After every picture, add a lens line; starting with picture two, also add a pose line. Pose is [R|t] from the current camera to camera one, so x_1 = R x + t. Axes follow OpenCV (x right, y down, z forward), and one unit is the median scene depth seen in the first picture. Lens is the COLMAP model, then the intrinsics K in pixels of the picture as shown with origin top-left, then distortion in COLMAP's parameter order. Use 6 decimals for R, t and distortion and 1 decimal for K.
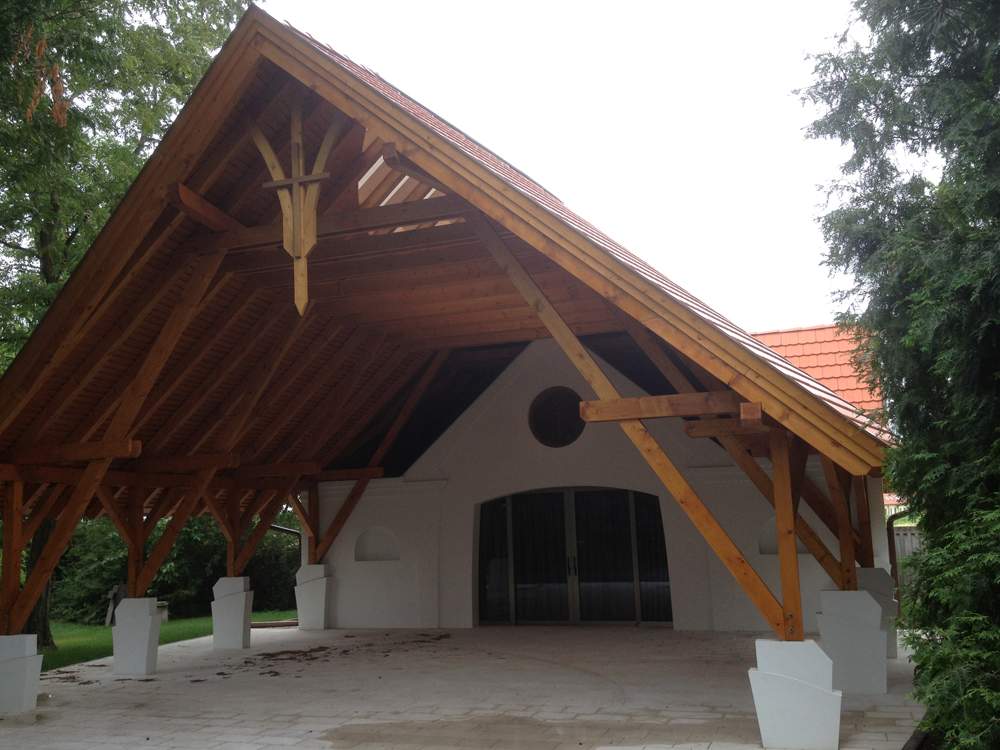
lens RADIAL K [[932.5, 0, 507.1], [0, 932.5, 376.6], [0, 0, 1]] dist [0.114238, -0.242004]
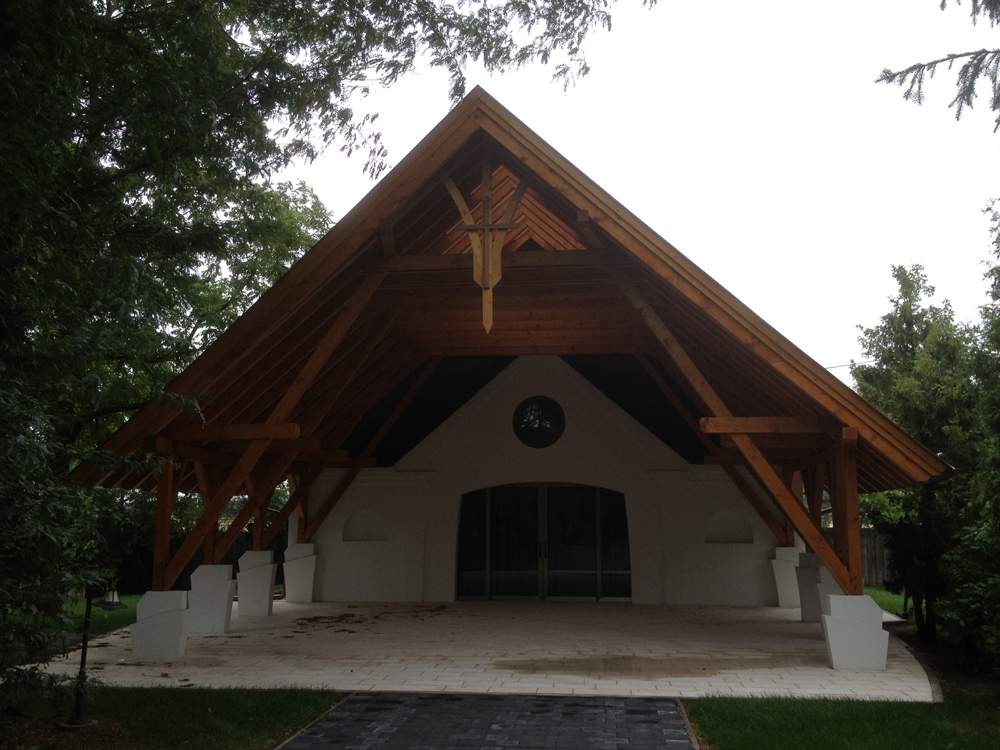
lens RADIAL K [[936.5, 0, 500.6], [0, 936.5, 386.6], [0, 0, 1]] dist [0.095464, -0.281639]
pose [[0.971914, 0.065690, 0.225981, -0.327511], [-0.068280, 0.997659, 0.003656, -0.001729], [-0.225212, -0.018983, 0.974125, -0.153674]]
